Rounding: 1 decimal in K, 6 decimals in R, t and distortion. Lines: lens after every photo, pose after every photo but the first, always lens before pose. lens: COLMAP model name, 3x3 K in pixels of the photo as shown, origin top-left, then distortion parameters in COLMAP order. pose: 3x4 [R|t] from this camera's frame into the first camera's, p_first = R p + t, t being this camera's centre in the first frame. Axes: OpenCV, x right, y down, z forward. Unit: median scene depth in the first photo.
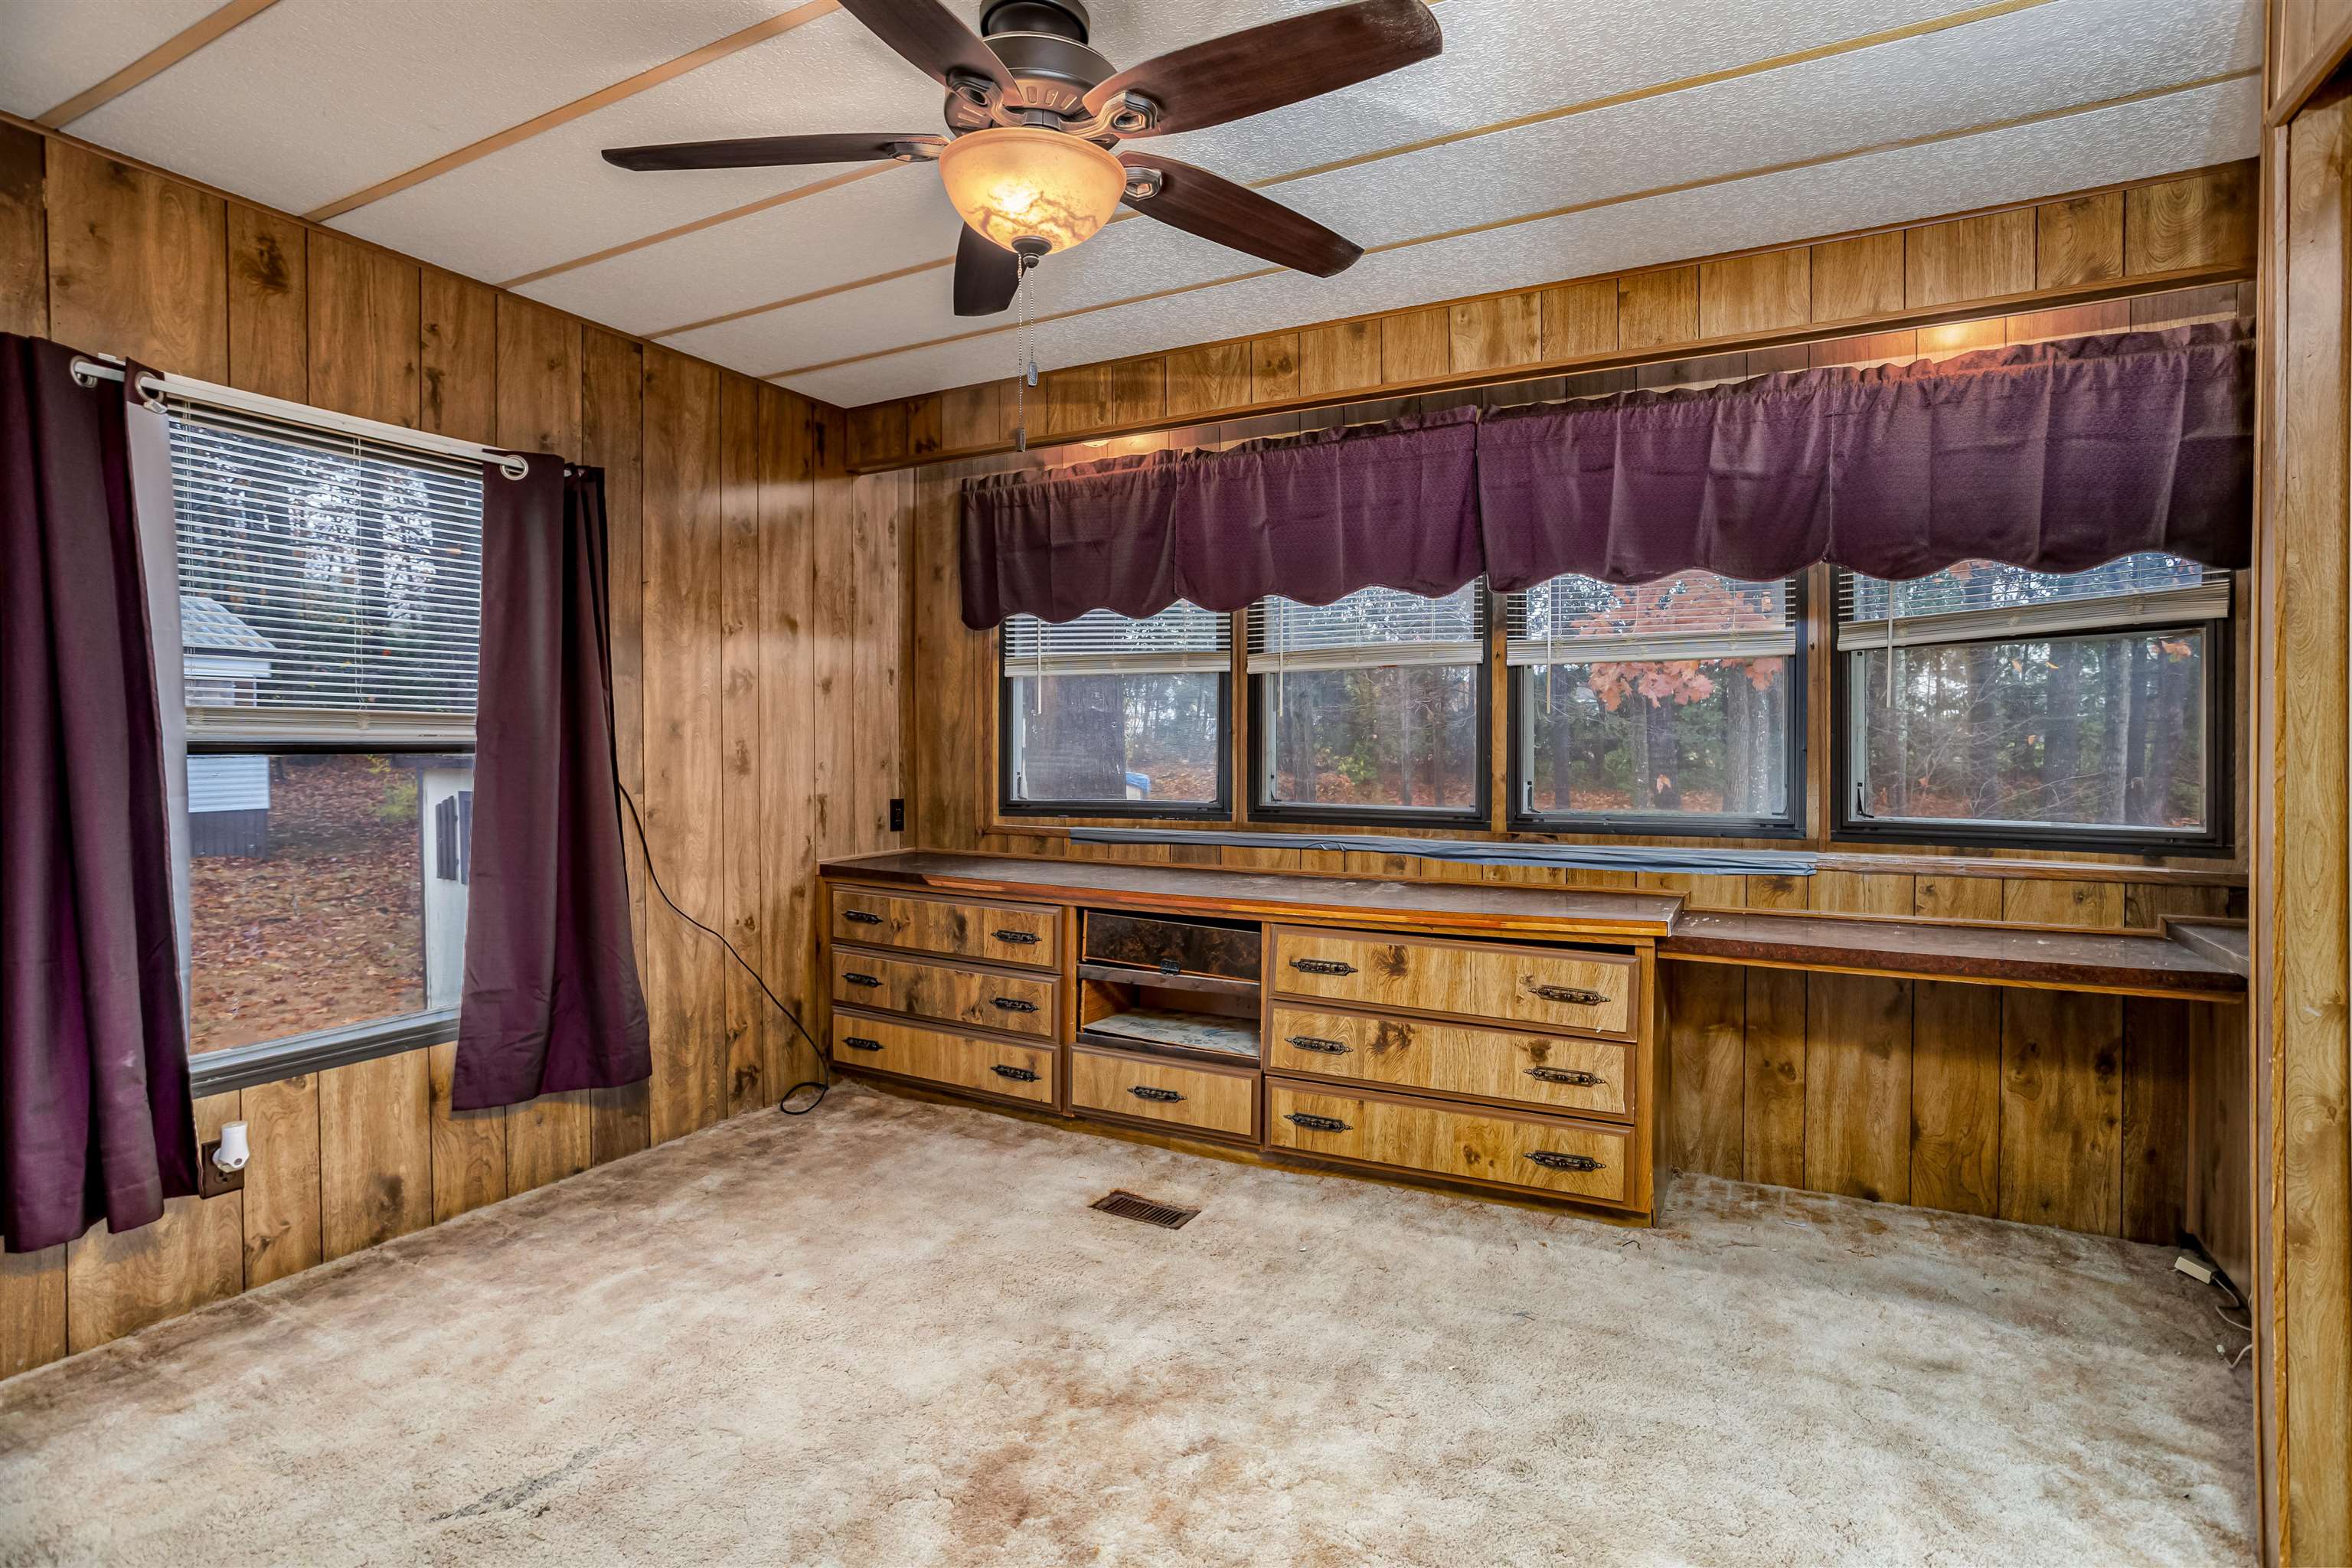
lens RADIAL K [[1148.2, 0, 1194.2], [0, 1148.2, 764.6], [0, 0, 1]] dist [-0.045636, 0.024161]
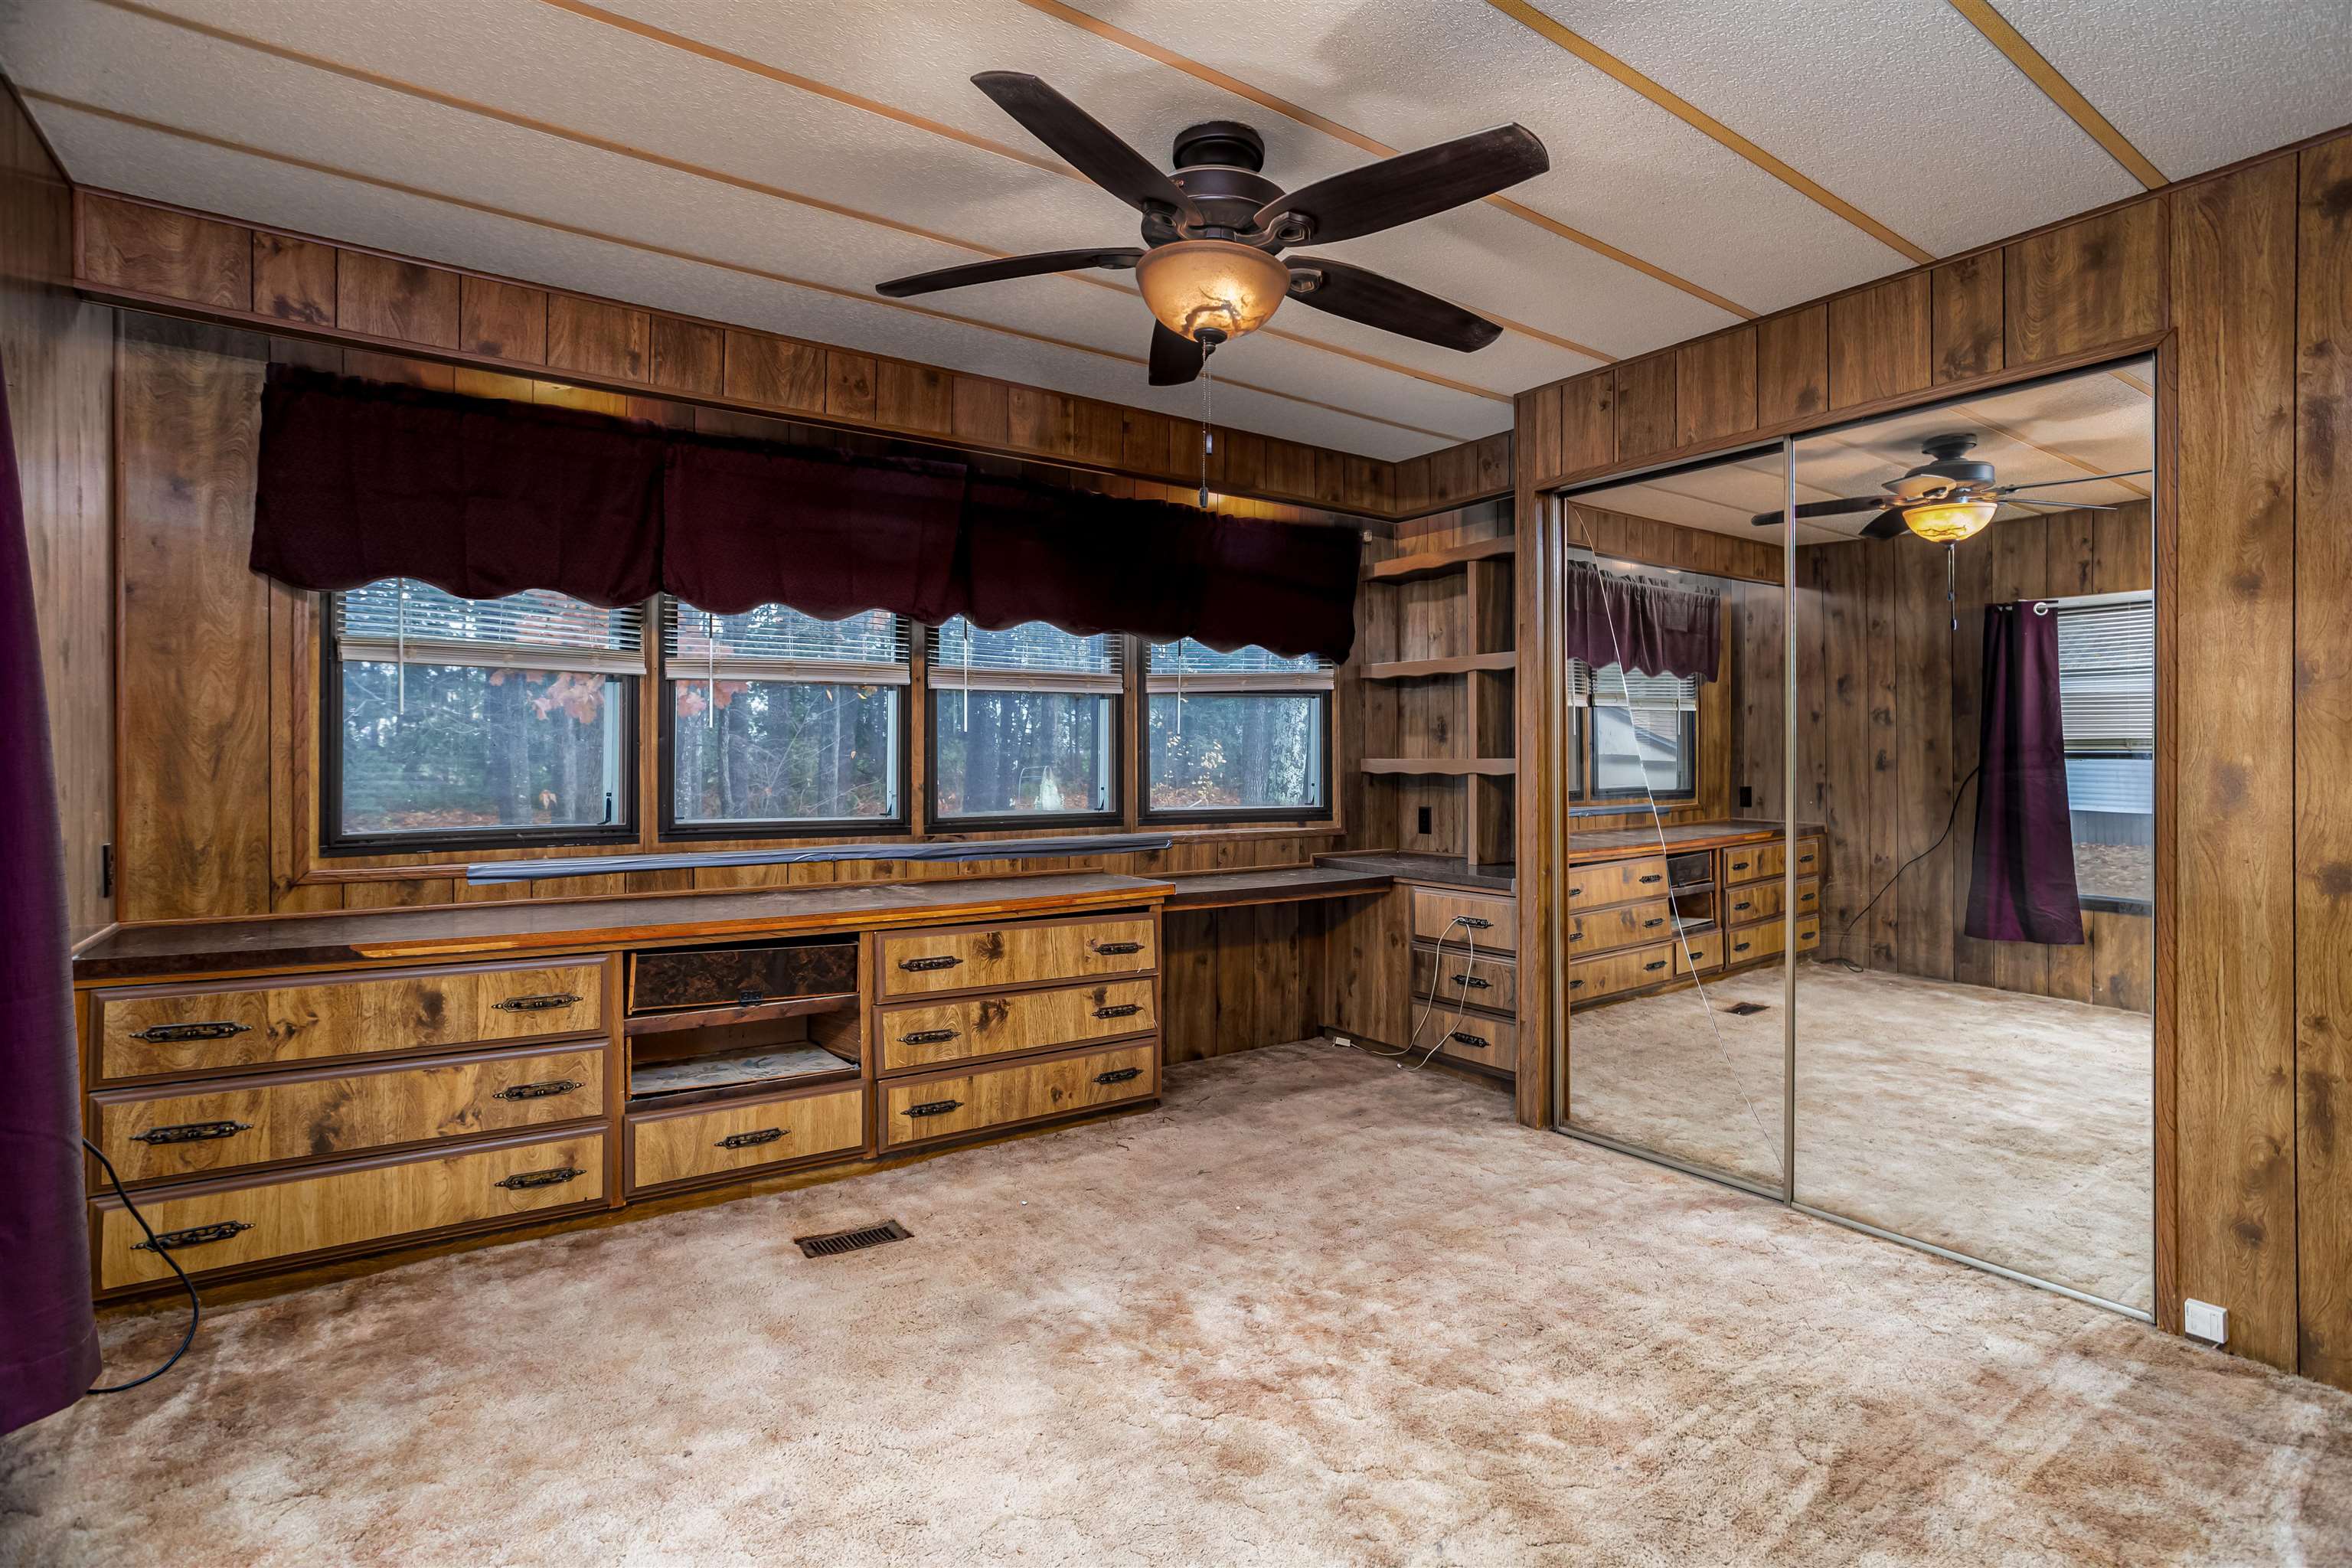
lens RADIAL K [[1135.1, 0, 1210.3], [0, 1135.1, 767.3], [0, 0, 1]] dist [-0.066324, 0.045766]
pose [[0.453023, -0.004383, 0.891488, -0.711842], [0.014126, 0.999898, -0.002263, -0.001822], [-0.891387, 0.013619, 0.453039, 0.283132]]
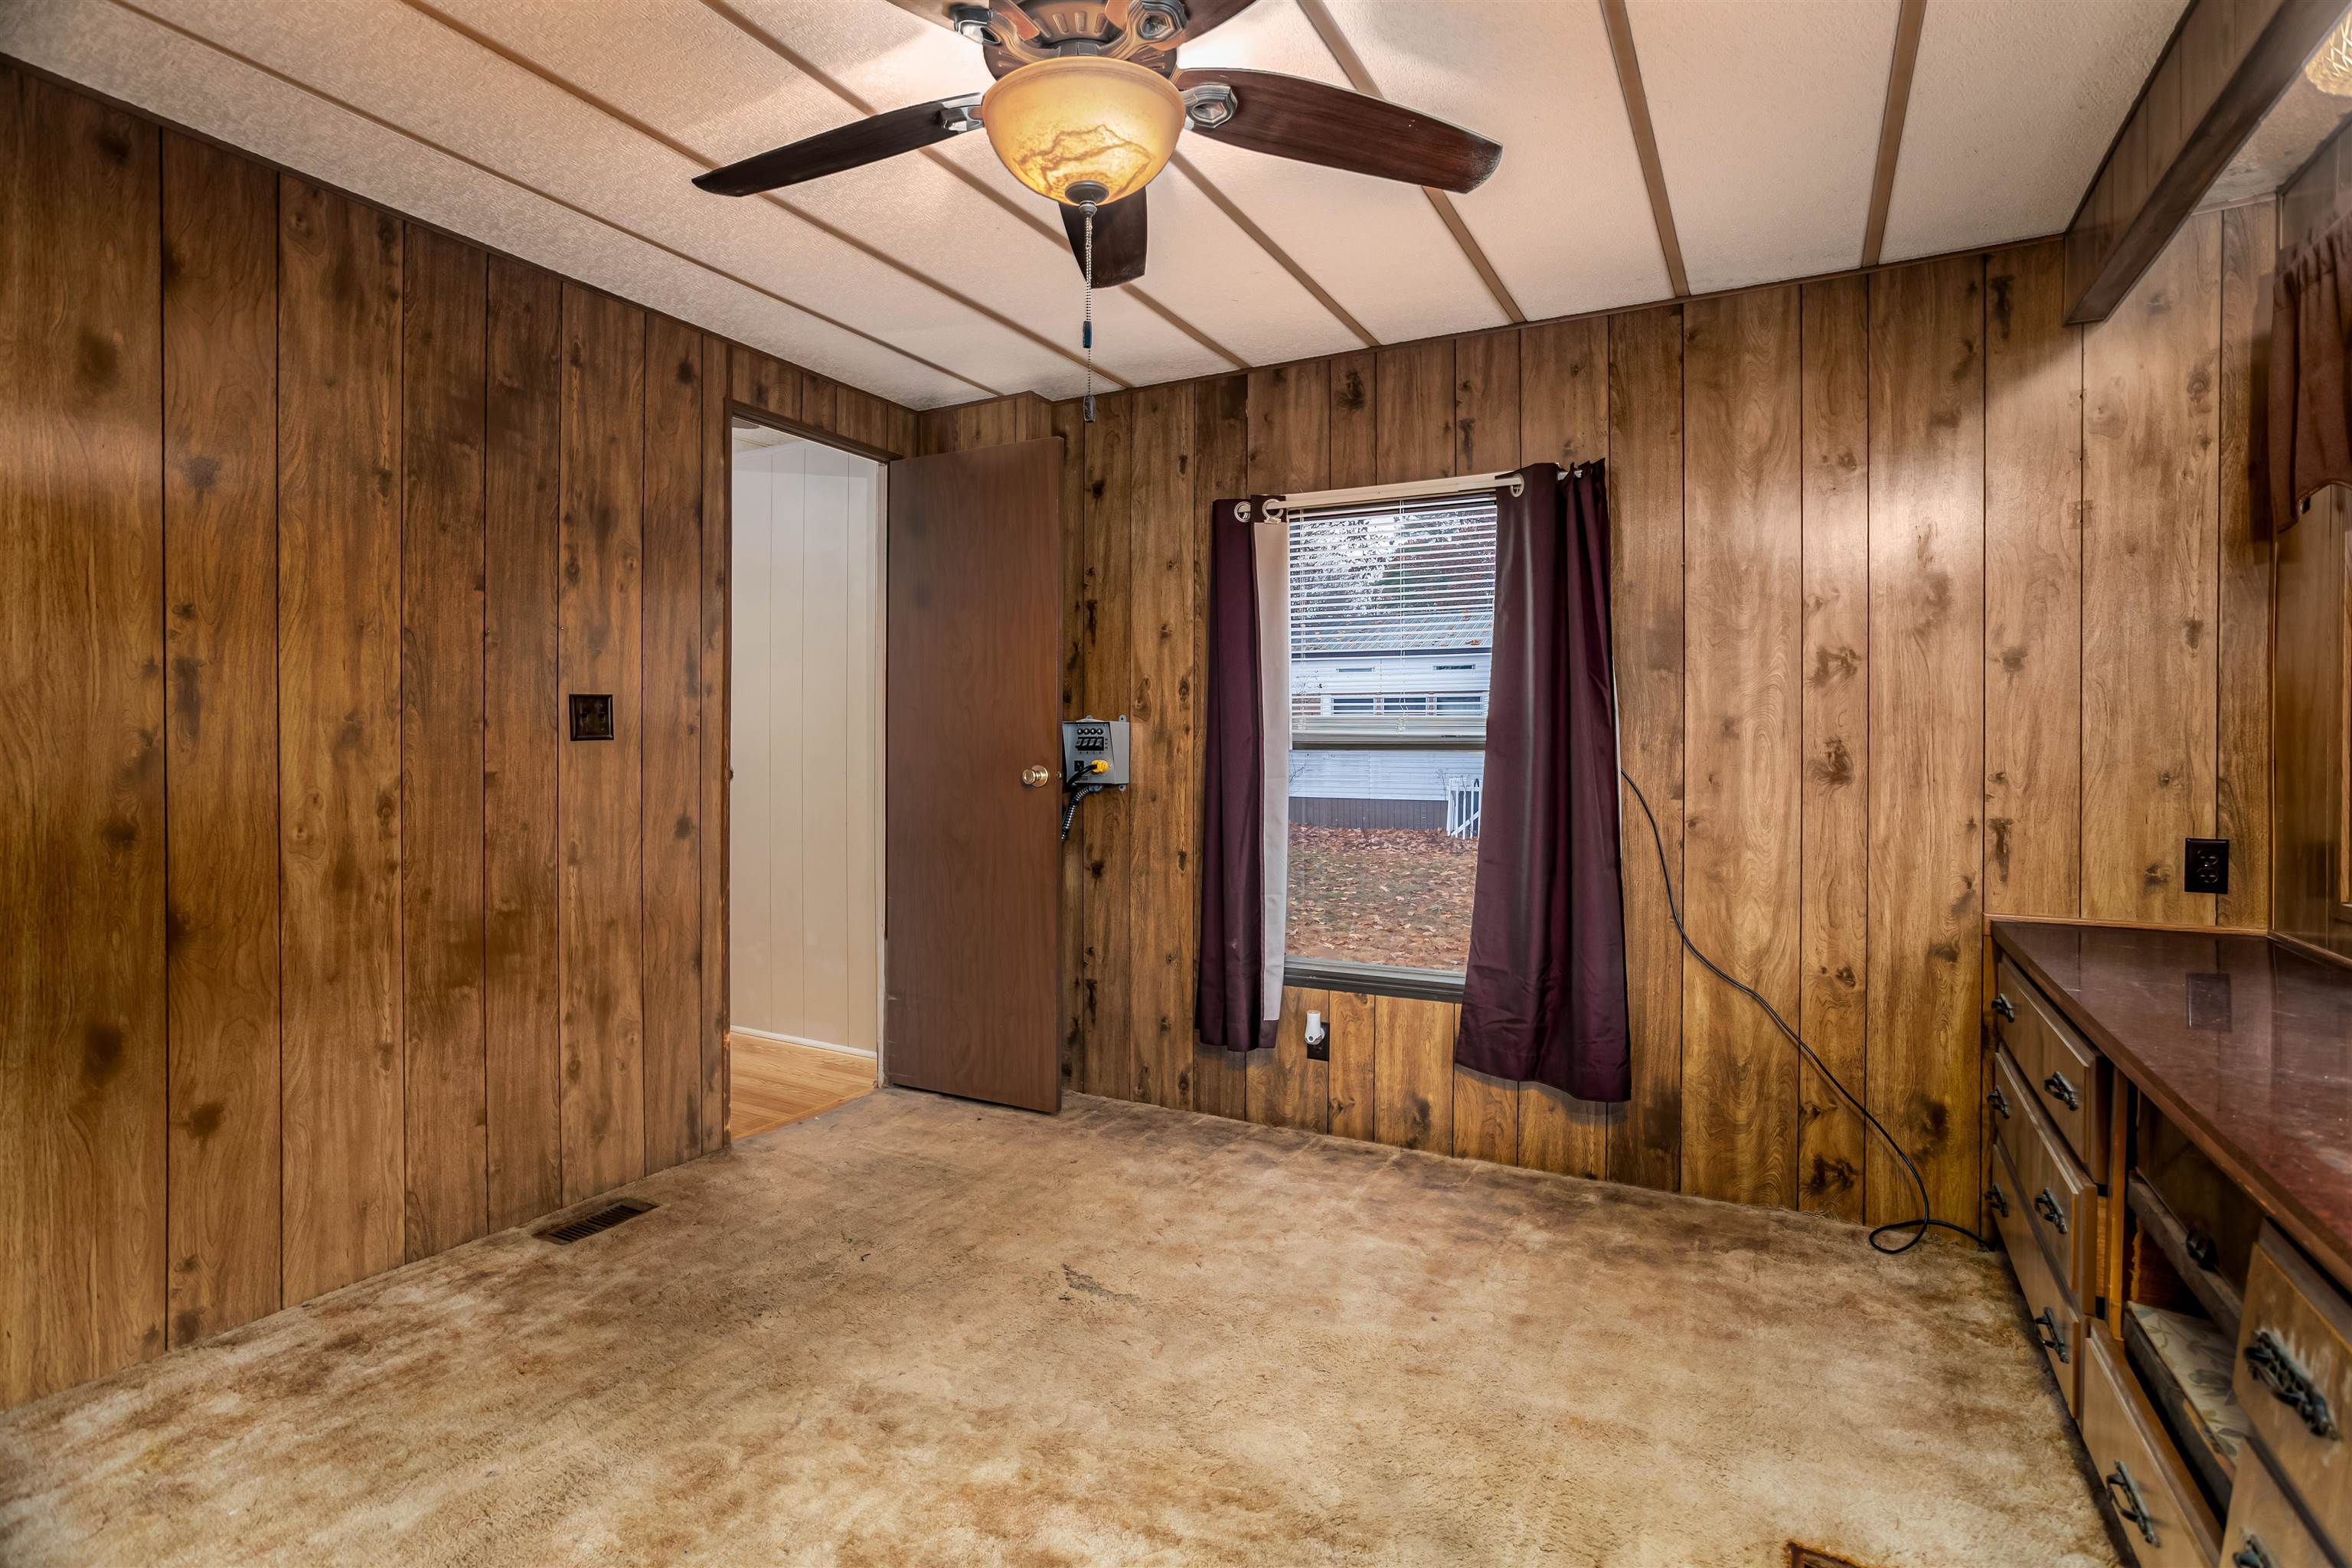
lens RADIAL K [[1148.2, 0, 1194.2], [0, 1148.2, 764.6], [0, 0, 1]] dist [-0.045636, 0.024161]
pose [[-0.016716, 0.010147, -0.999809, 0.450796], [-0.025156, 0.999628, 0.010566, -0.001645], [0.999544, 0.025328, -0.016455, 0.664829]]
